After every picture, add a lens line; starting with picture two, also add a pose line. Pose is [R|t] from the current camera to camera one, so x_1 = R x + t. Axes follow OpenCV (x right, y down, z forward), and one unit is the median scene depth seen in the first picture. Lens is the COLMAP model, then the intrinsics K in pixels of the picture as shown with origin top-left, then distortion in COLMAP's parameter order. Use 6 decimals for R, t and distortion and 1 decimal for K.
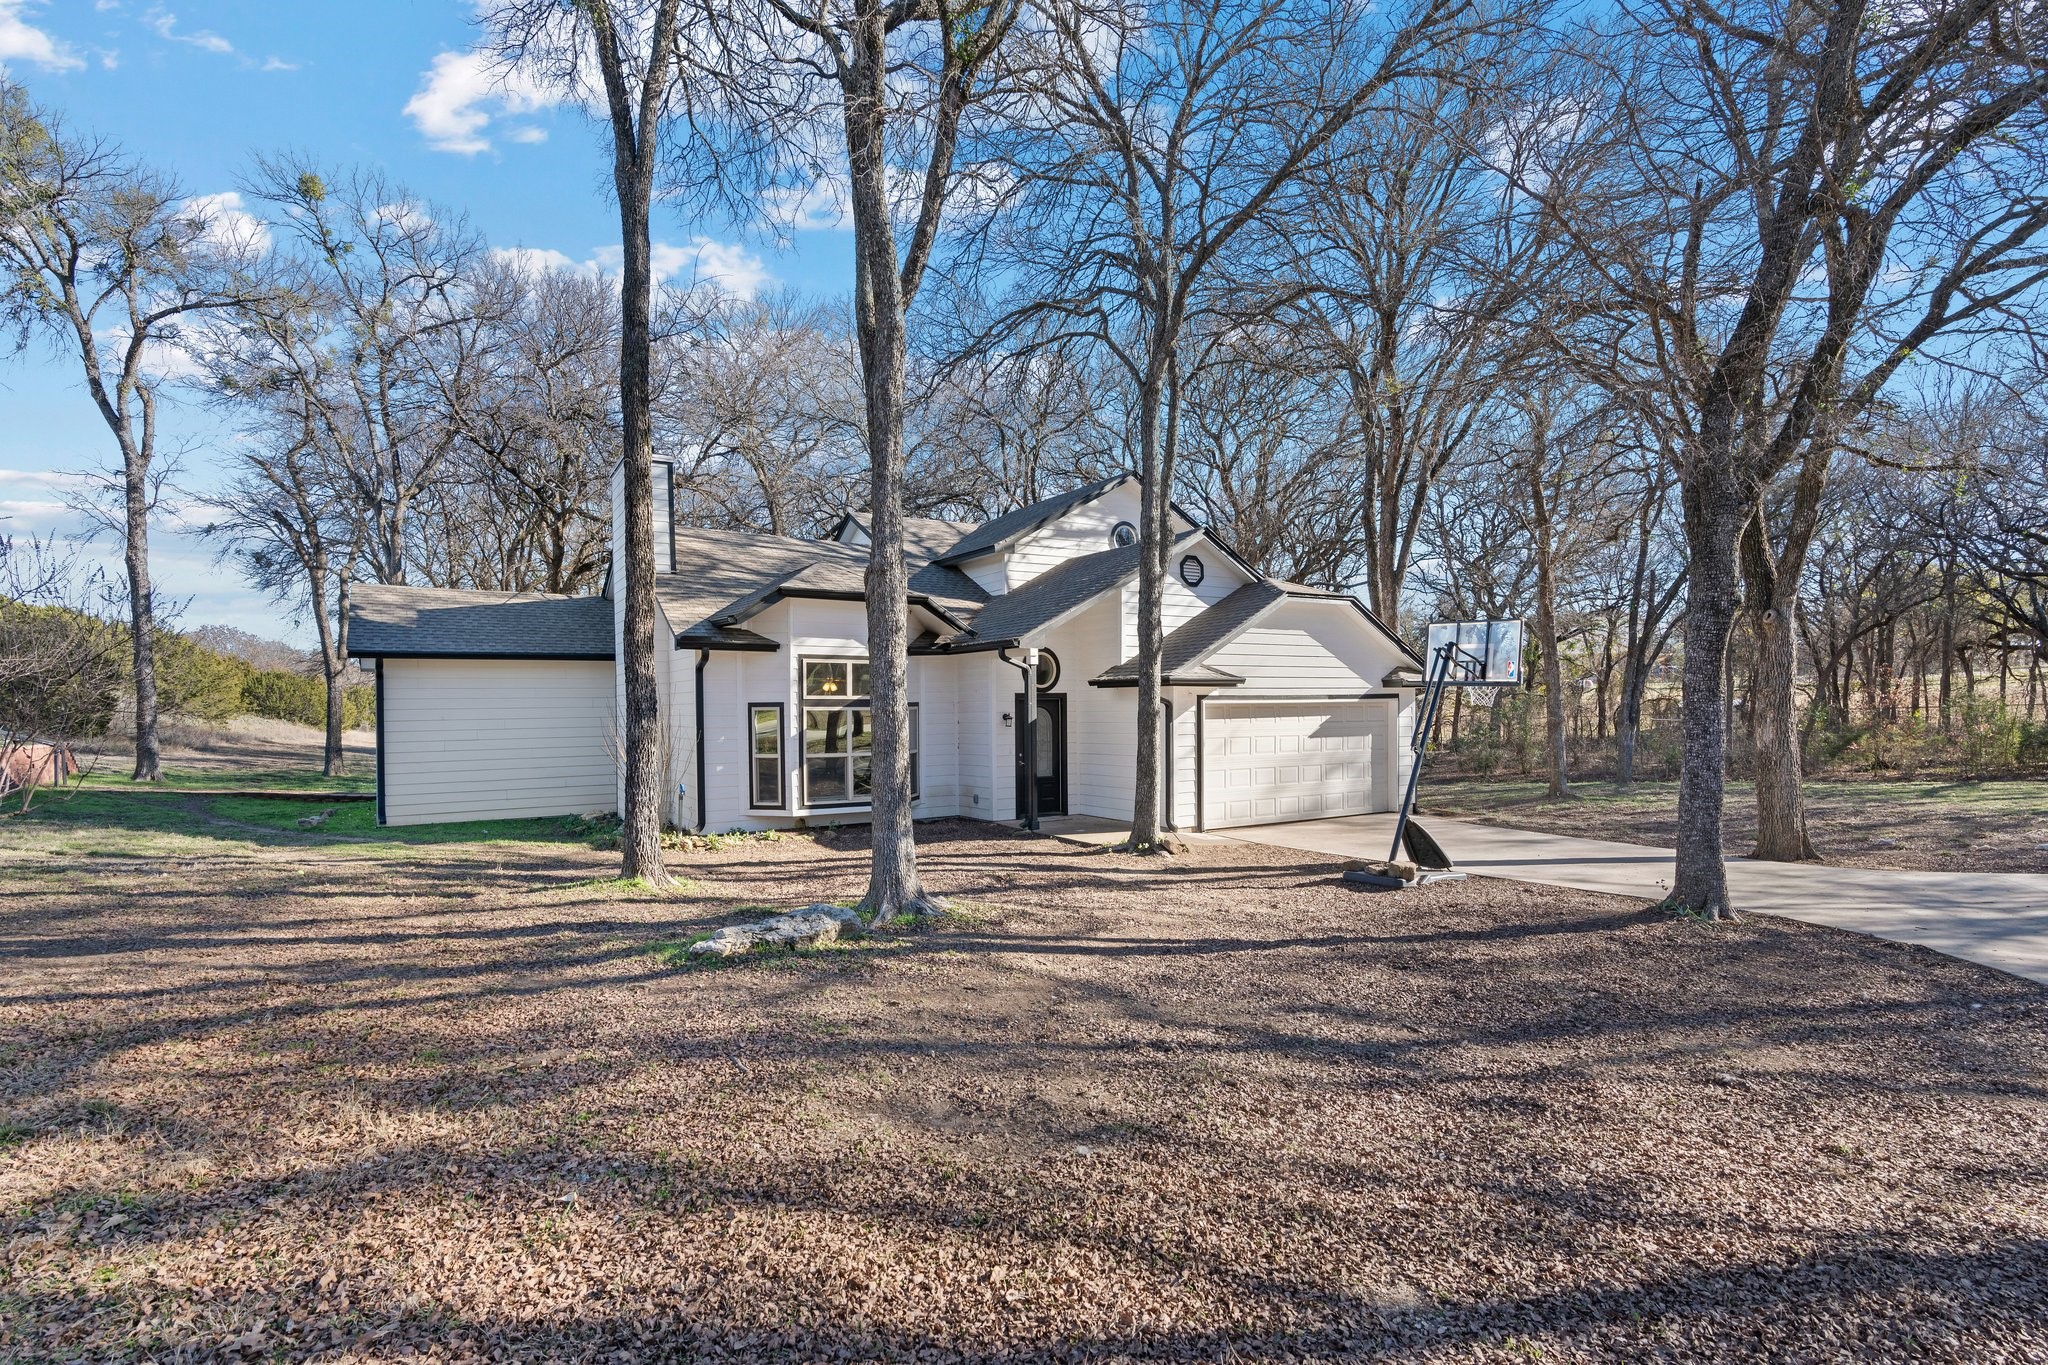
lens RADIAL K [[936.8, 0, 1043.6], [0, 936.8, 727.3], [0, 0, 1]] dist [0.000161, 0.001145]
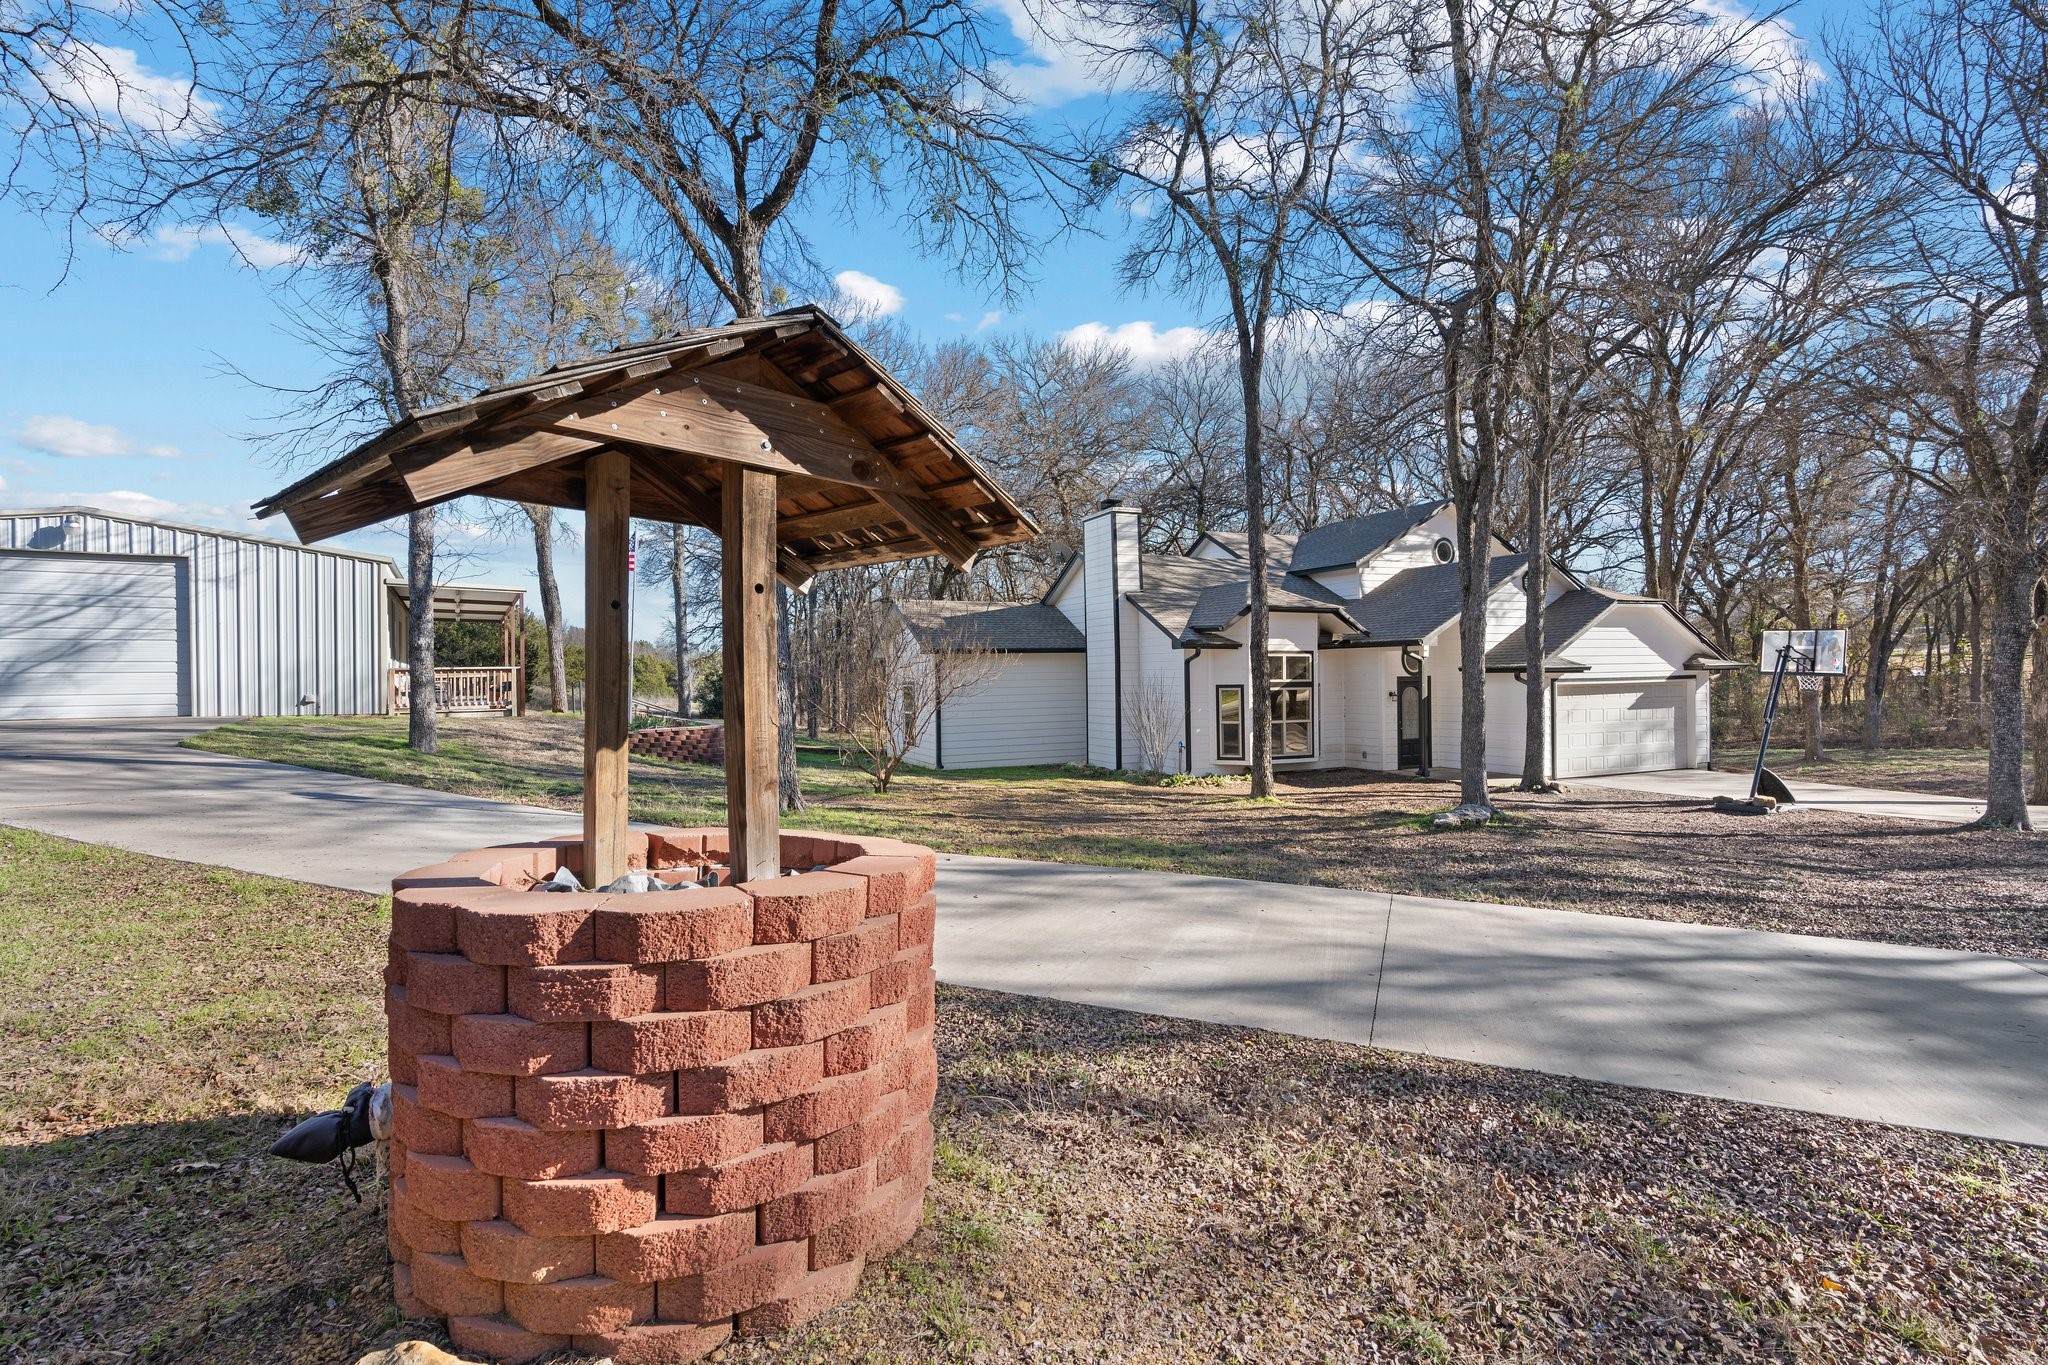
lens RADIAL K [[936.8, 0, 1022.5], [0, 936.8, 686.0], [0, 0, 1]] dist [0.000161, 0.001145]
pose [[0.989416, -0.000641, -0.145108, -0.391626], [-0.000161, 0.999985, -0.005513, -0.016040], [0.145110, 0.005478, 0.989400, -0.443823]]
